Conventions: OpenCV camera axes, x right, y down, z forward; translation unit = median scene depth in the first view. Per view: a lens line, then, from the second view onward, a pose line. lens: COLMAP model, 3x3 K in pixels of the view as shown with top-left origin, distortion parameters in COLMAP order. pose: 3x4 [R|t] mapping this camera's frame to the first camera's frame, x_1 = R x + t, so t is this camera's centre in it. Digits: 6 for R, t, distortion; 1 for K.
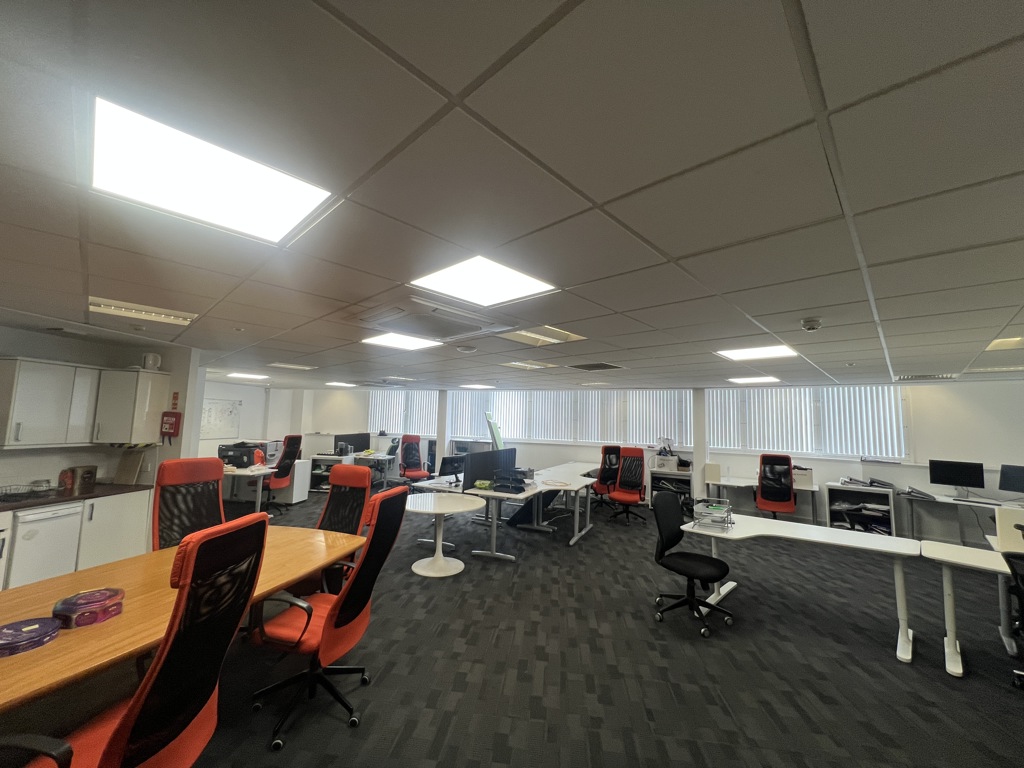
lens RADIAL K [[407.2, 0, 512.0], [0, 407.2, 384.0], [0, 0, 1]] dist [0.000964, -0.000104]
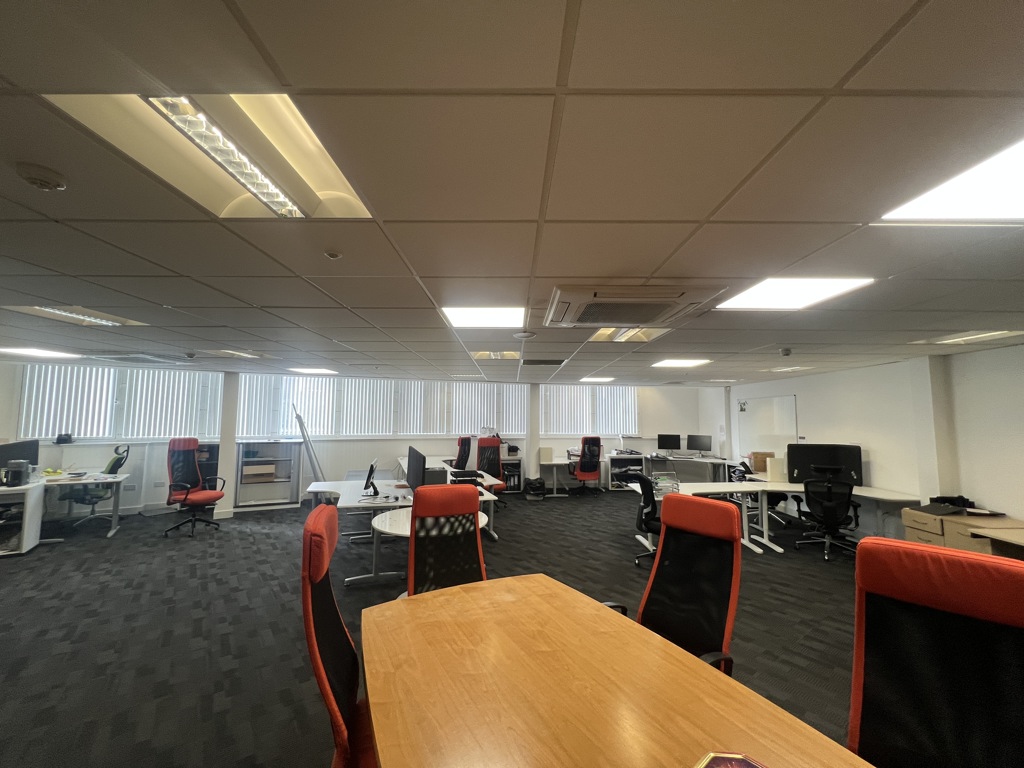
lens RADIAL K [[407.2, 0, 512.0], [0, 407.2, 384.0], [0, 0, 1]] dist [0.000964, -0.000104]
pose [[0.721908, 0.033108, 0.691196, -0.466097], [-0.052680, 0.998586, 0.007189, 0.008136], [-0.689980, -0.041602, 0.722631, 0.244691]]
